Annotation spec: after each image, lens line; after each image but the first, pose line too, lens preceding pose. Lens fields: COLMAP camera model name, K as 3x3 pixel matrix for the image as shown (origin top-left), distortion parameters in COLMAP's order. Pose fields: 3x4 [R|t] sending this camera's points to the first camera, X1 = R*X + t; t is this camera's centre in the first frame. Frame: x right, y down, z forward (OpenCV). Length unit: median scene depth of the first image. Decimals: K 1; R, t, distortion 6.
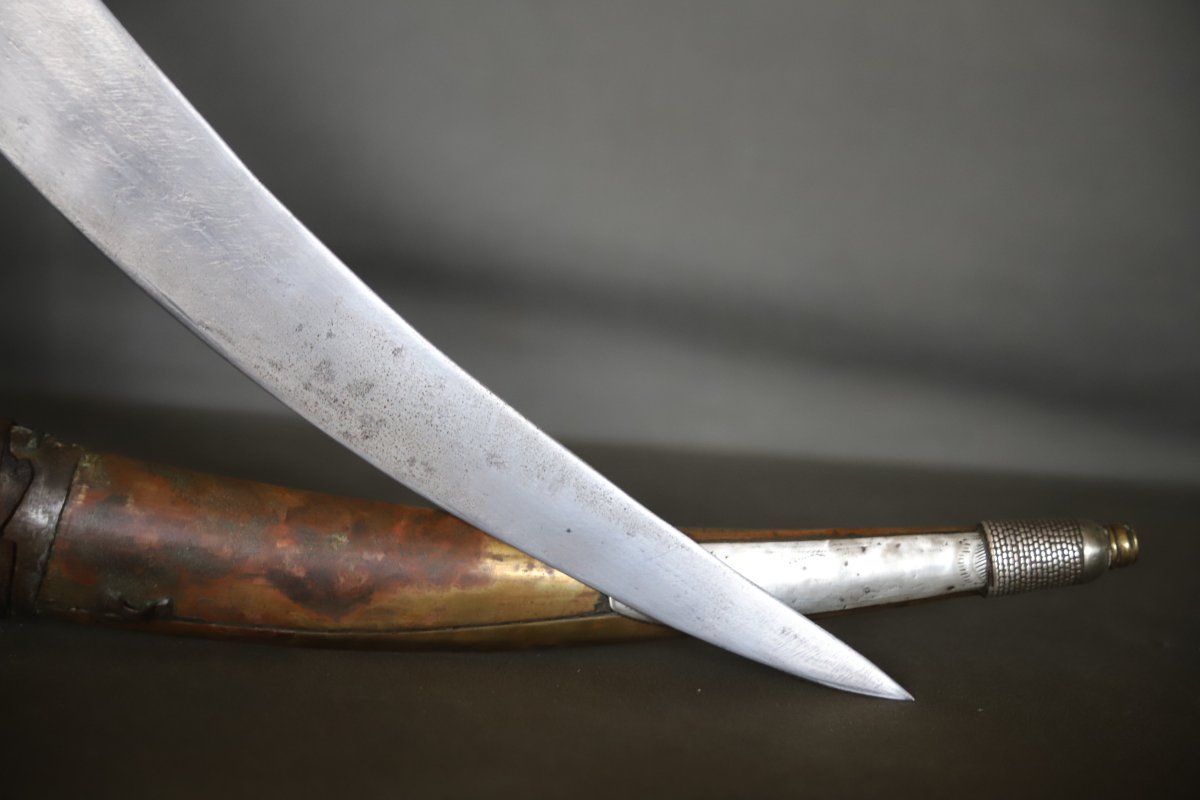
lens RADIAL K [[2459.5, 0, 599.9], [0, 2459.5, 397.4], [0, 0, 1]] dist [0.192849, 0.000000]
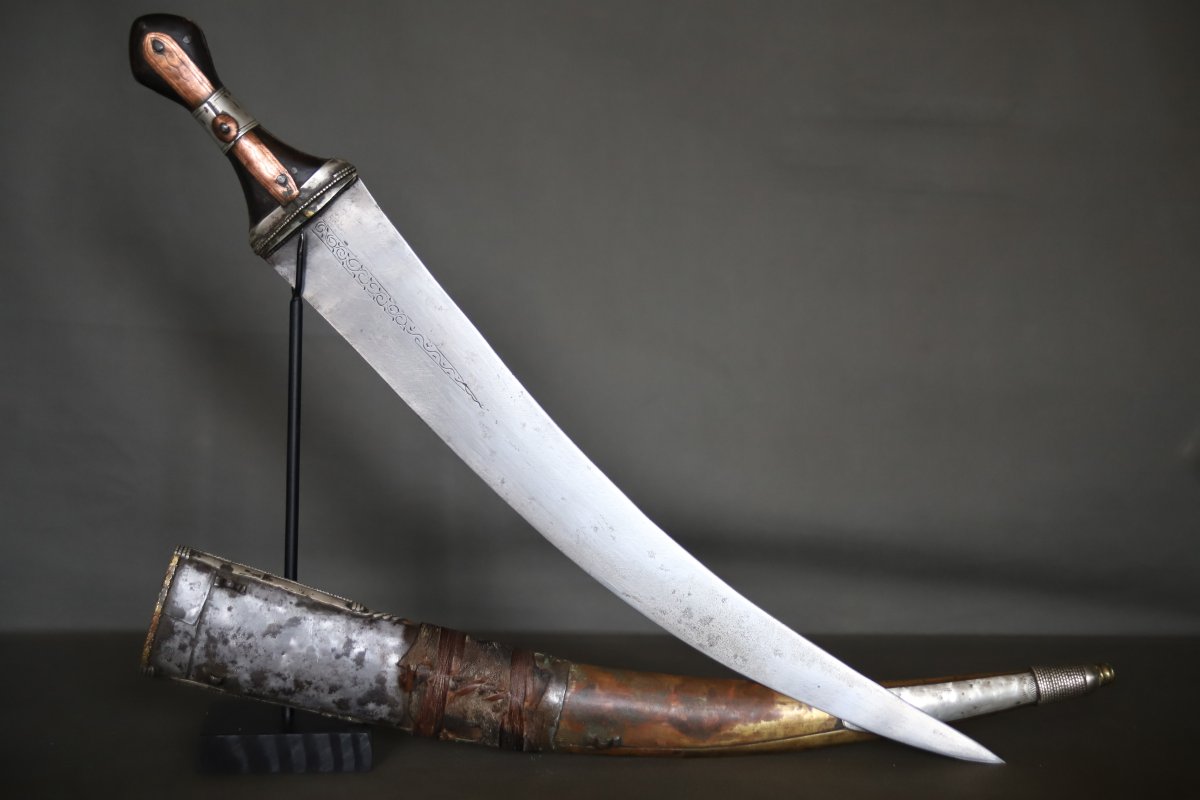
lens RADIAL K [[2163.3, 0, 602.8], [0, 2163.3, 401.1], [0, 0, 1]] dist [0.137555, 0.000000]
pose [[0.997274, -0.073790, -0.000112, -0.165819], [0.073569, 0.994405, -0.075801, -0.052369], [0.005704, 0.075586, 0.997123, -0.720111]]
